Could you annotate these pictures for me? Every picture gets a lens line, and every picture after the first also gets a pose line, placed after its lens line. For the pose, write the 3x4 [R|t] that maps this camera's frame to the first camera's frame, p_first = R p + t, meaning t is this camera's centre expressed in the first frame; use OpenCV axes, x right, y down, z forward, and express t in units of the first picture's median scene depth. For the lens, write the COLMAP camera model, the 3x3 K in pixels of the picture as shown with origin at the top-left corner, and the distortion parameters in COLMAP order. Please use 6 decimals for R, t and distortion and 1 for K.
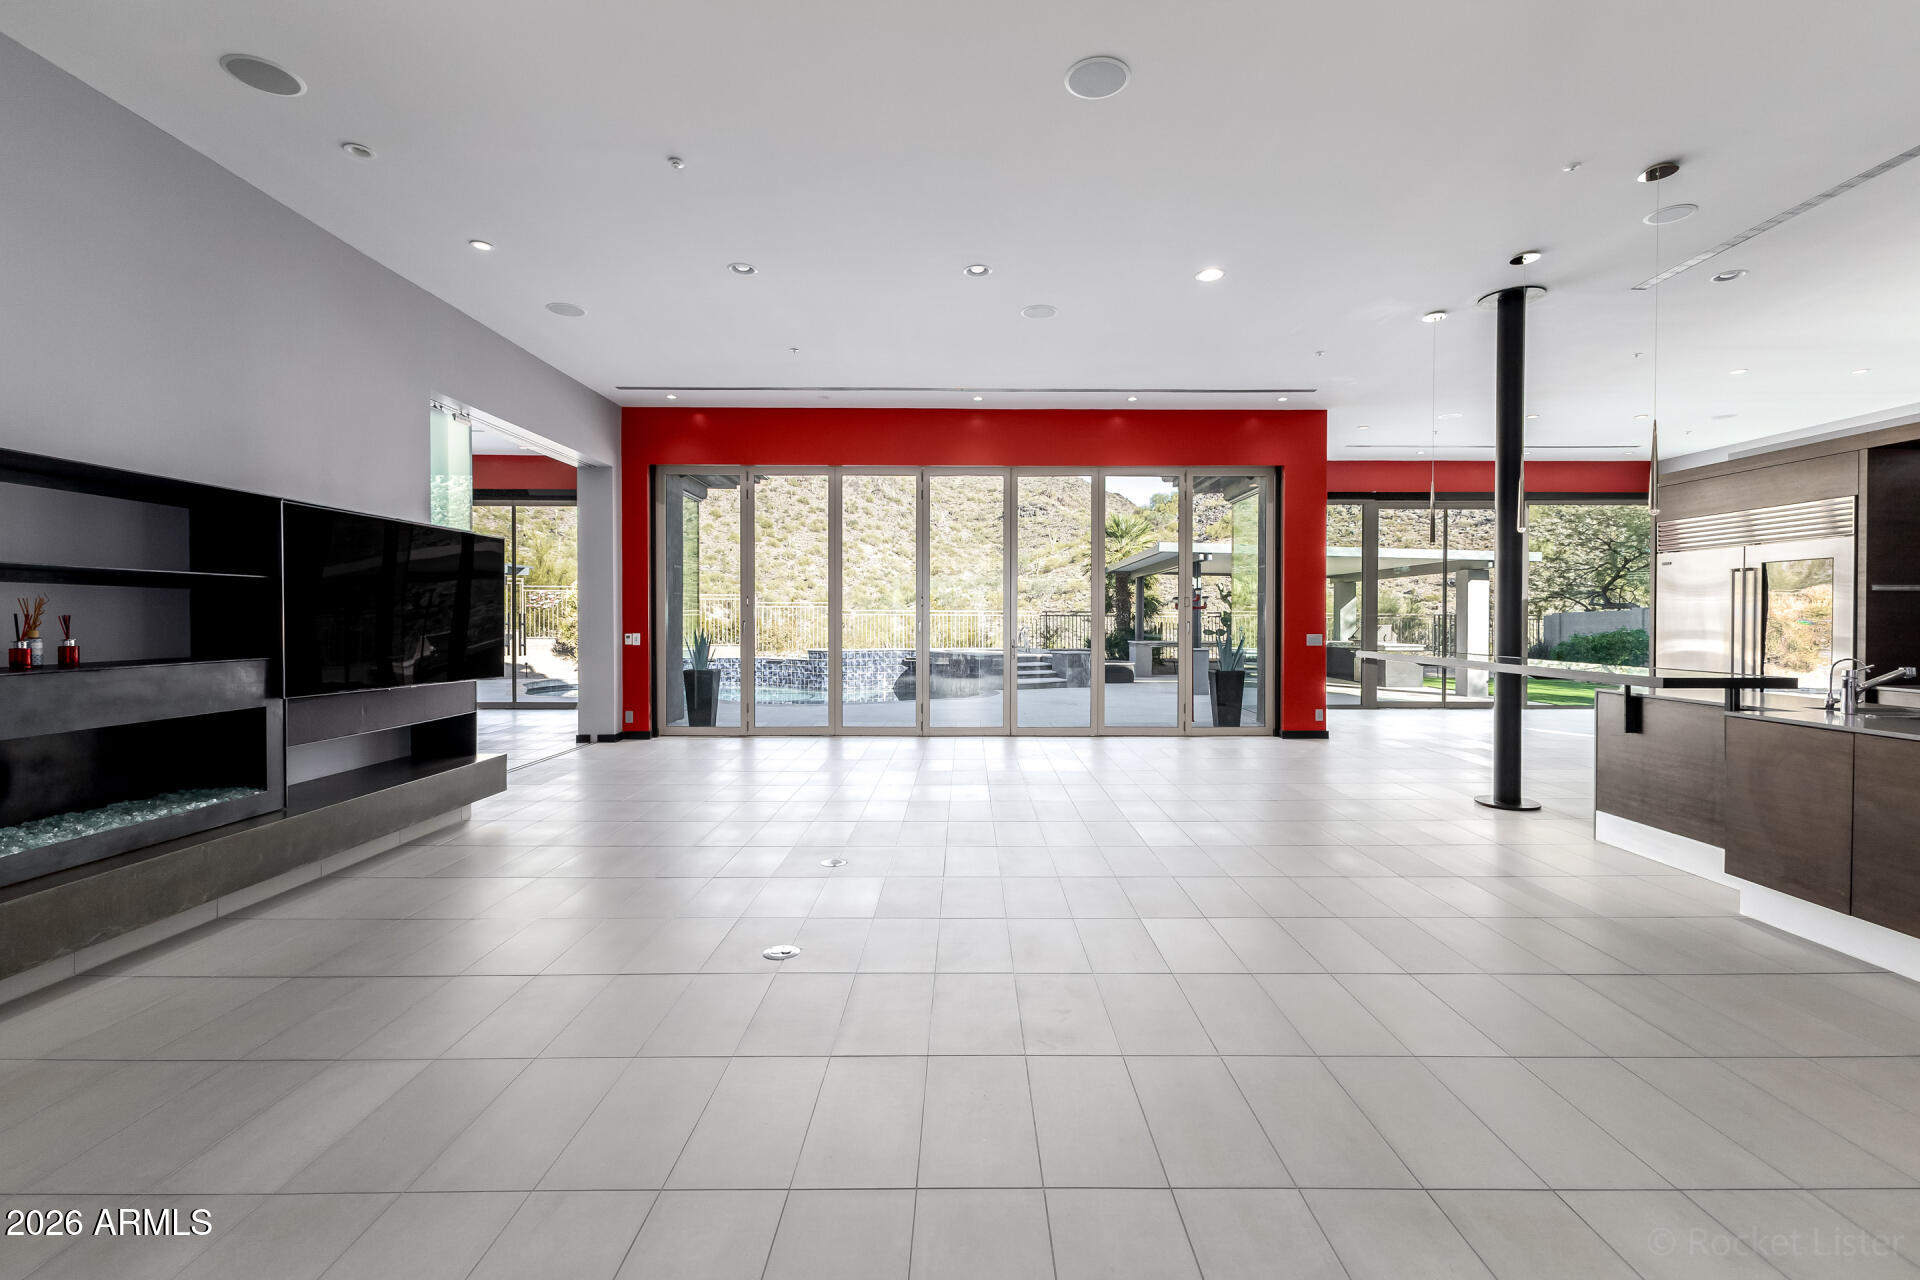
lens RADIAL K [[846.6, 0, 1001.7], [0, 846.6, 630.2], [0, 0, 1]] dist [0.000046, 0.000351]
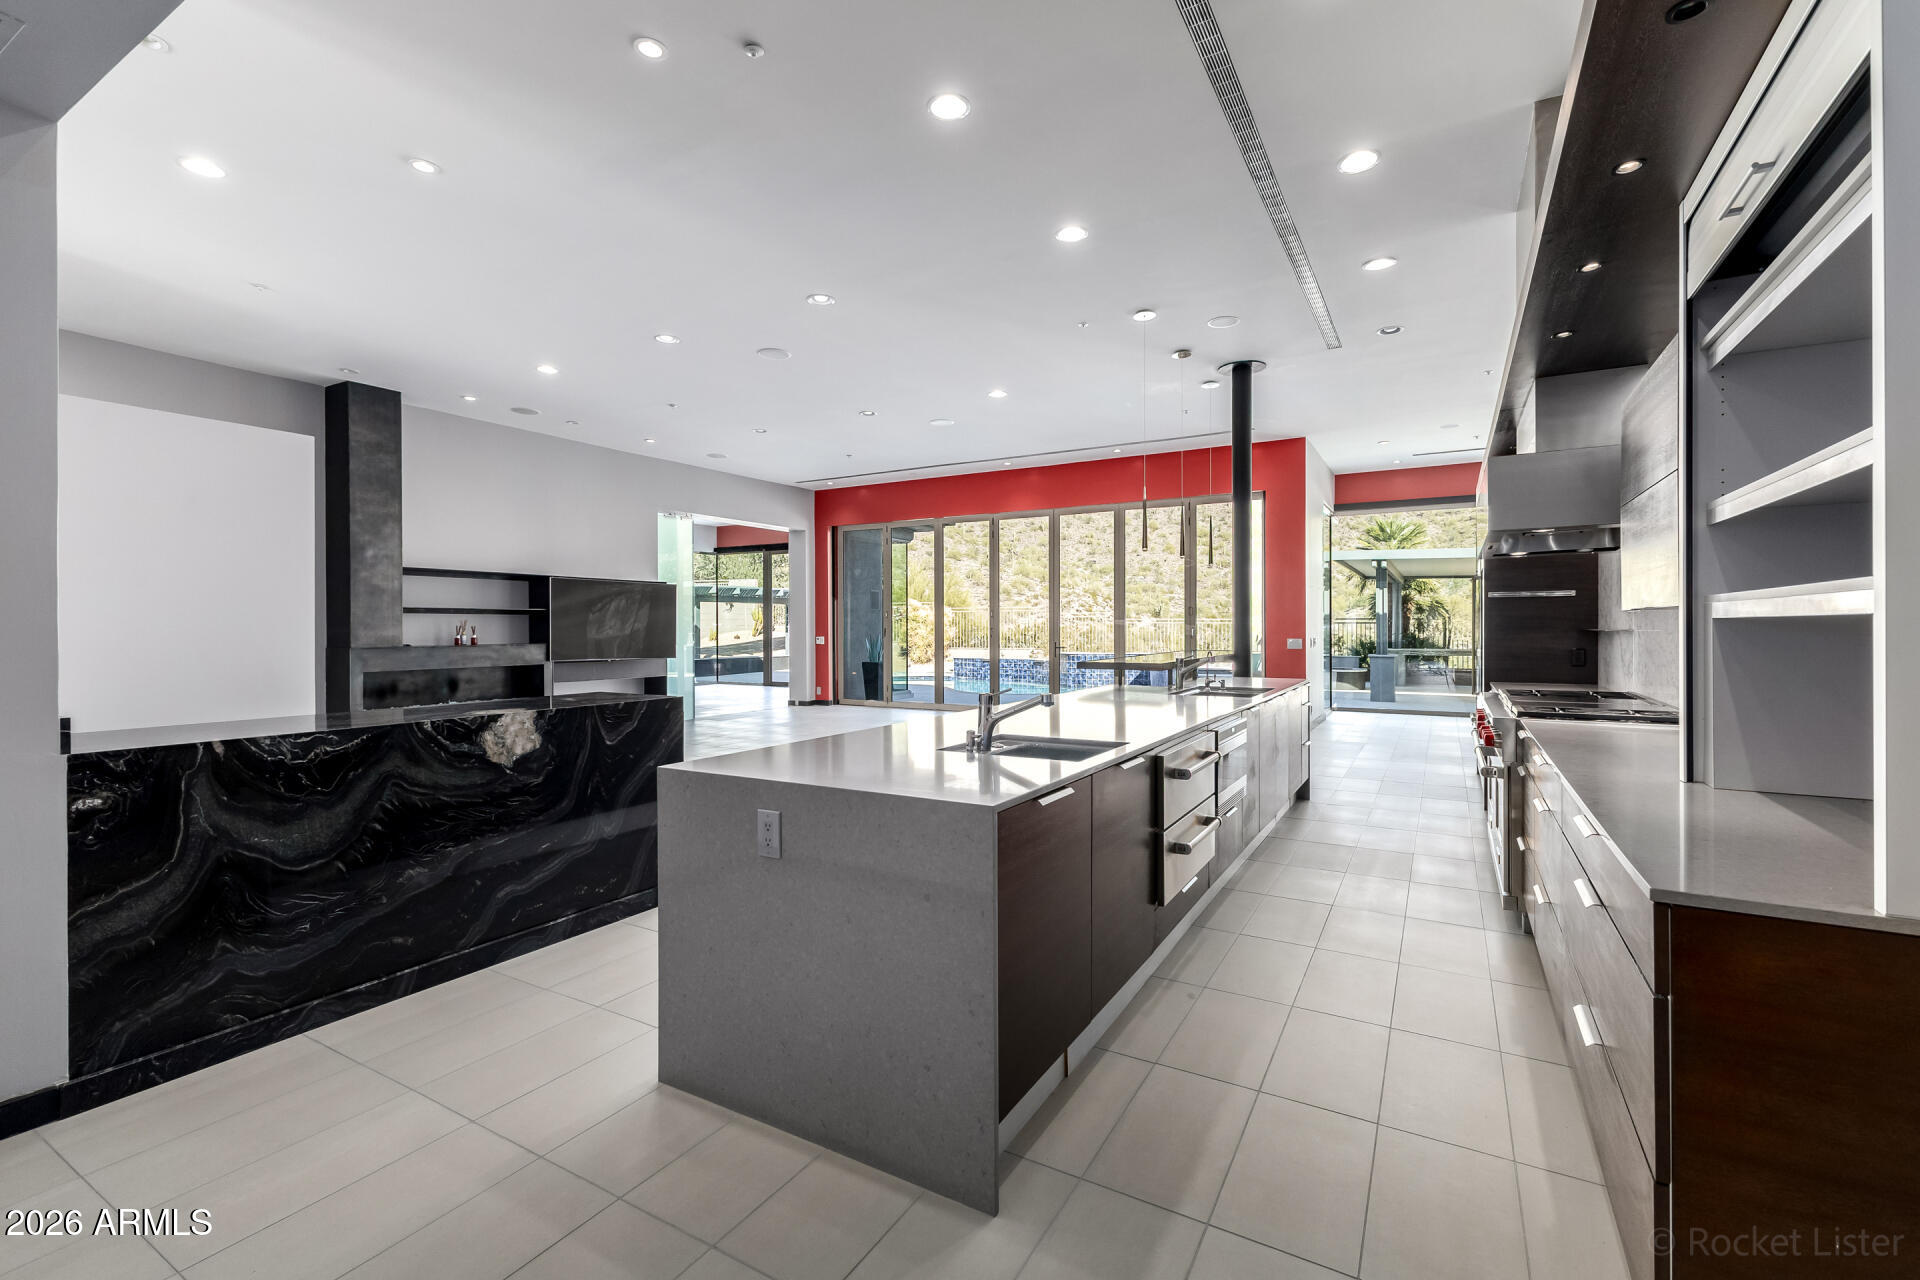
lens RADIAL K [[846.6, 0, 970.2], [0, 846.6, 627.7], [0, 0, 1]] dist [0.000046, 0.000351]
pose [[0.852847, -0.003092, -0.522151, 0.577704], [-0.003672, 0.999922, -0.011919, 0.004670], [0.522147, 0.012082, 0.852770, -0.166777]]
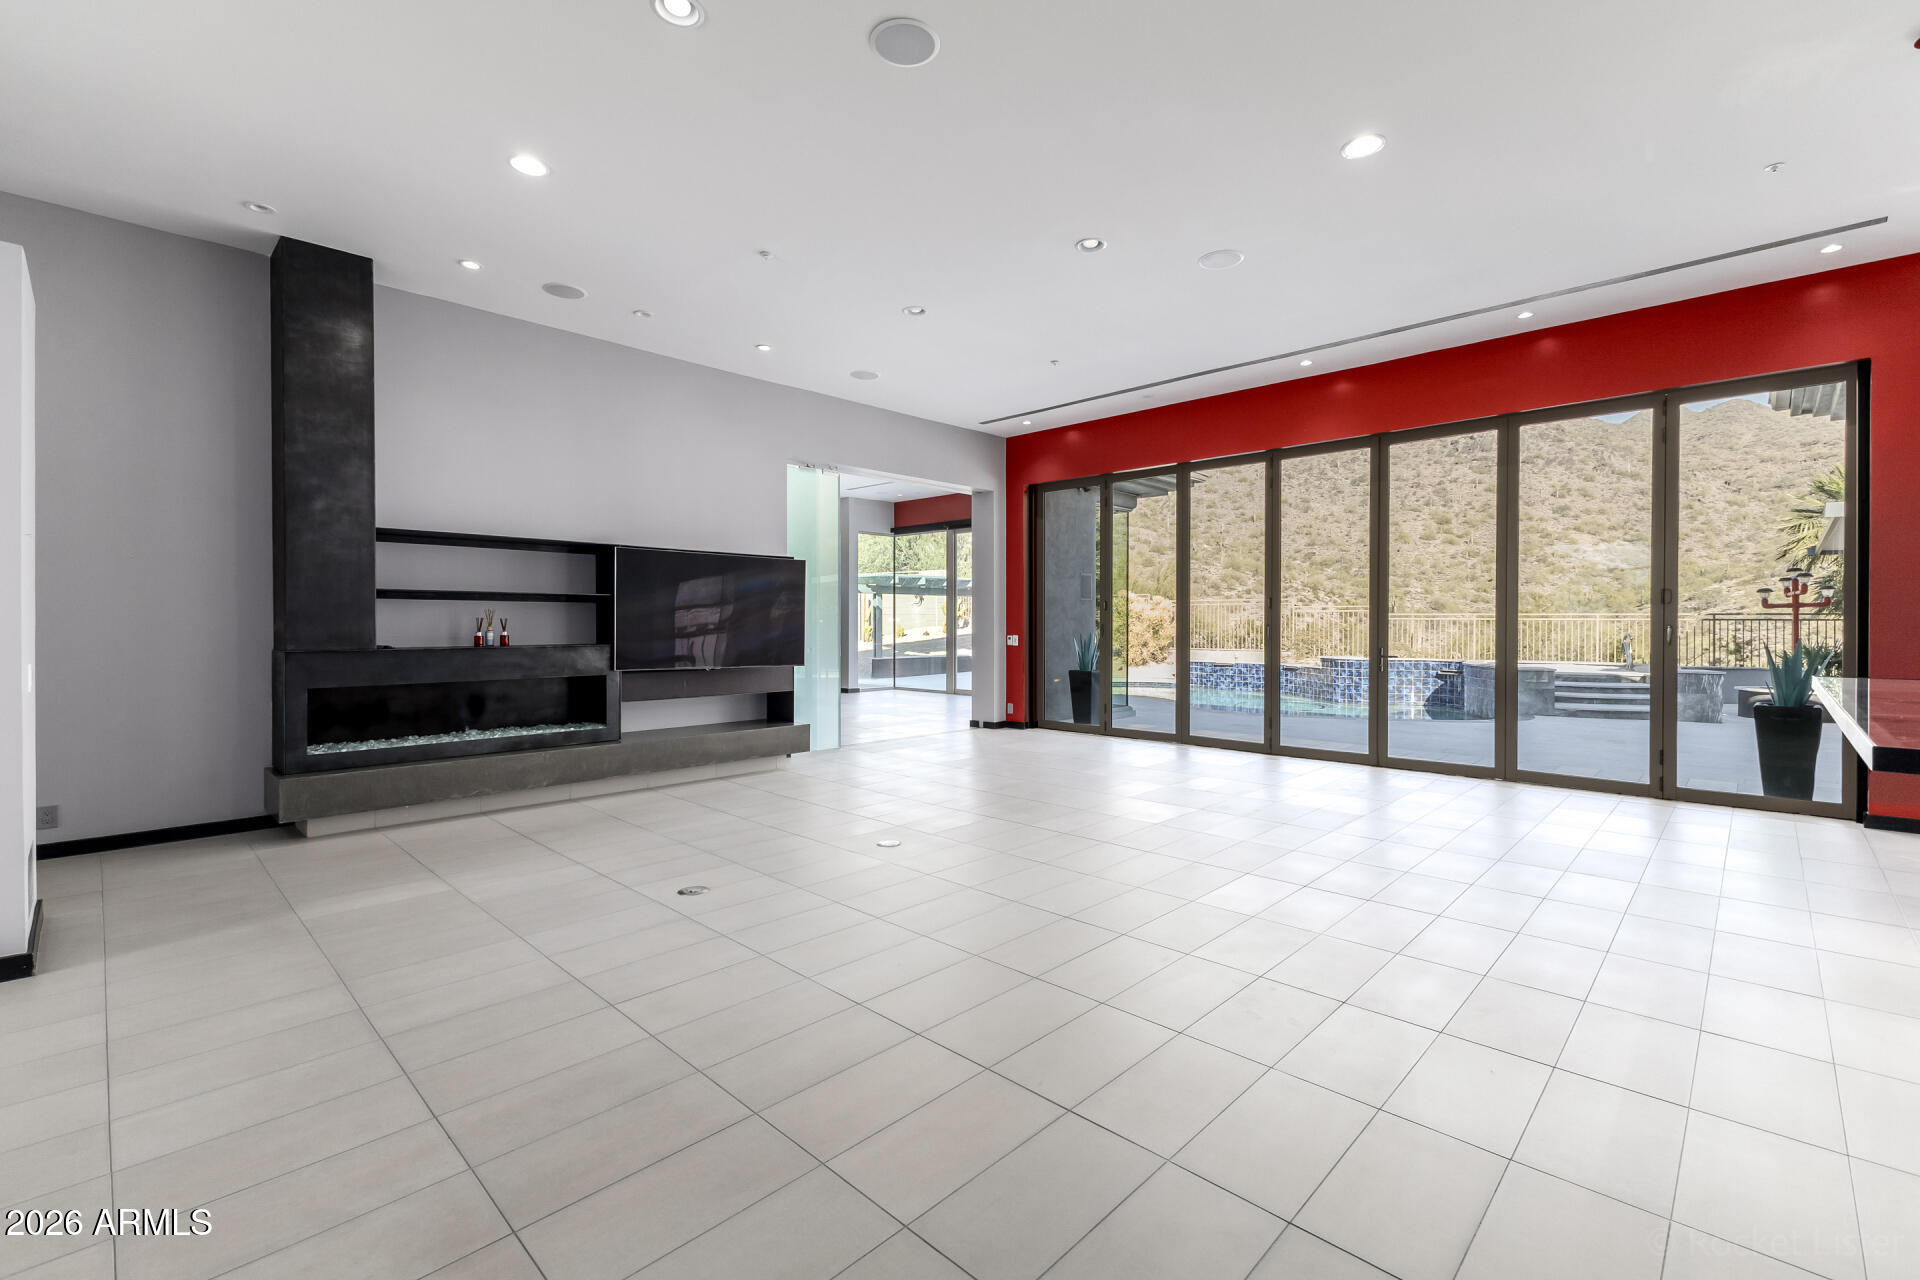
lens RADIAL K [[846.6, 0, 956.2], [0, 846.6, 628.3], [0, 0, 1]] dist [0.000046, 0.000351]
pose [[0.696833, 0.004150, -0.717221, 0.312633], [-0.010746, 0.999931, -0.004655, 0.000550], [0.717153, 0.010951, 0.696830, 0.146565]]
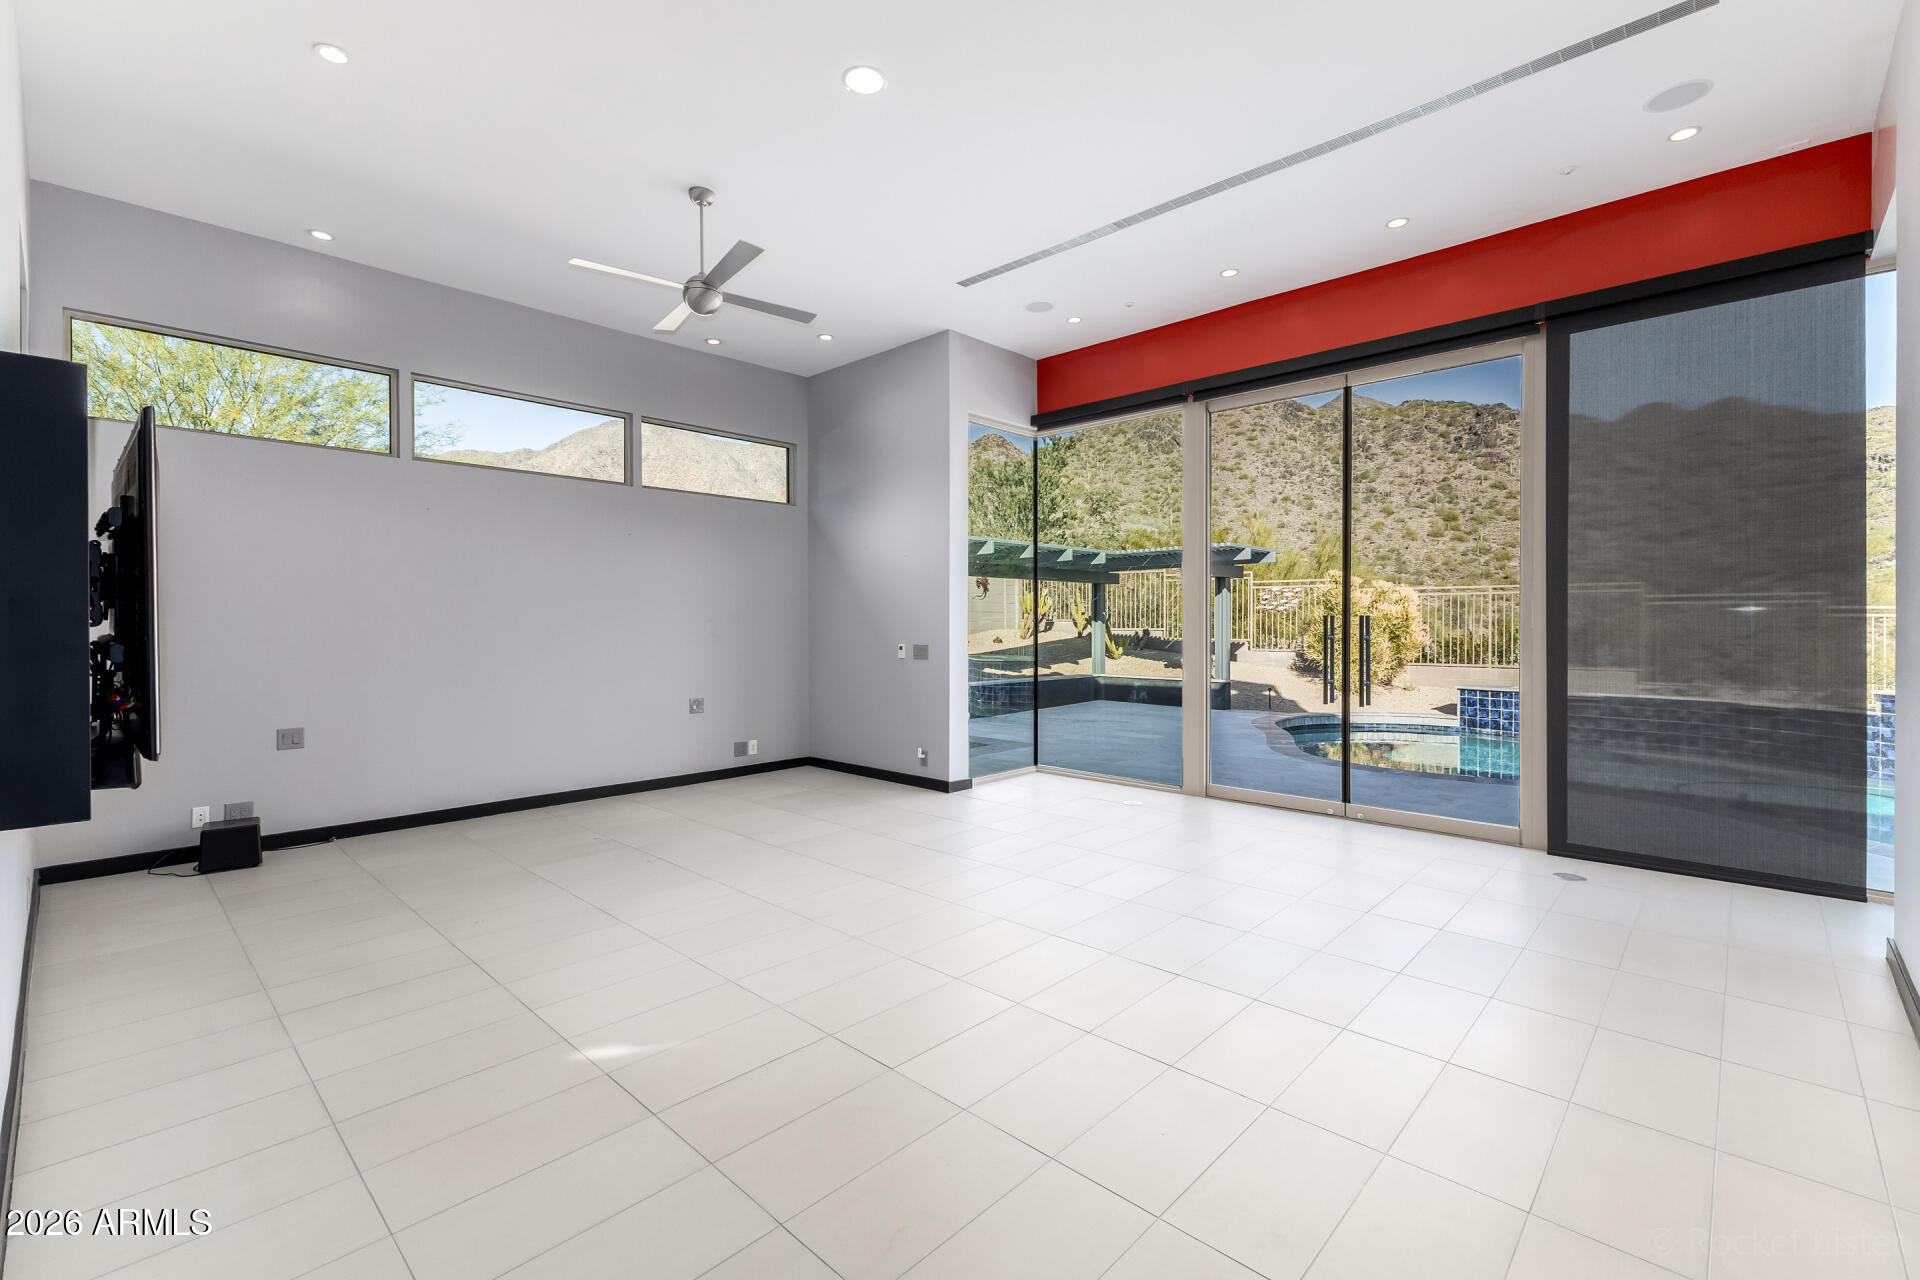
lens RADIAL K [[846.6, 0, 953.5], [0, 846.6, 629.5], [0, 0, 1]] dist [0.000046, 0.000351]
pose [[0.700288, 0.003282, -0.713853, -0.502804], [-0.008105, 0.999962, -0.003353, -0.010507], [0.713814, 0.008133, 0.700288, 0.652758]]
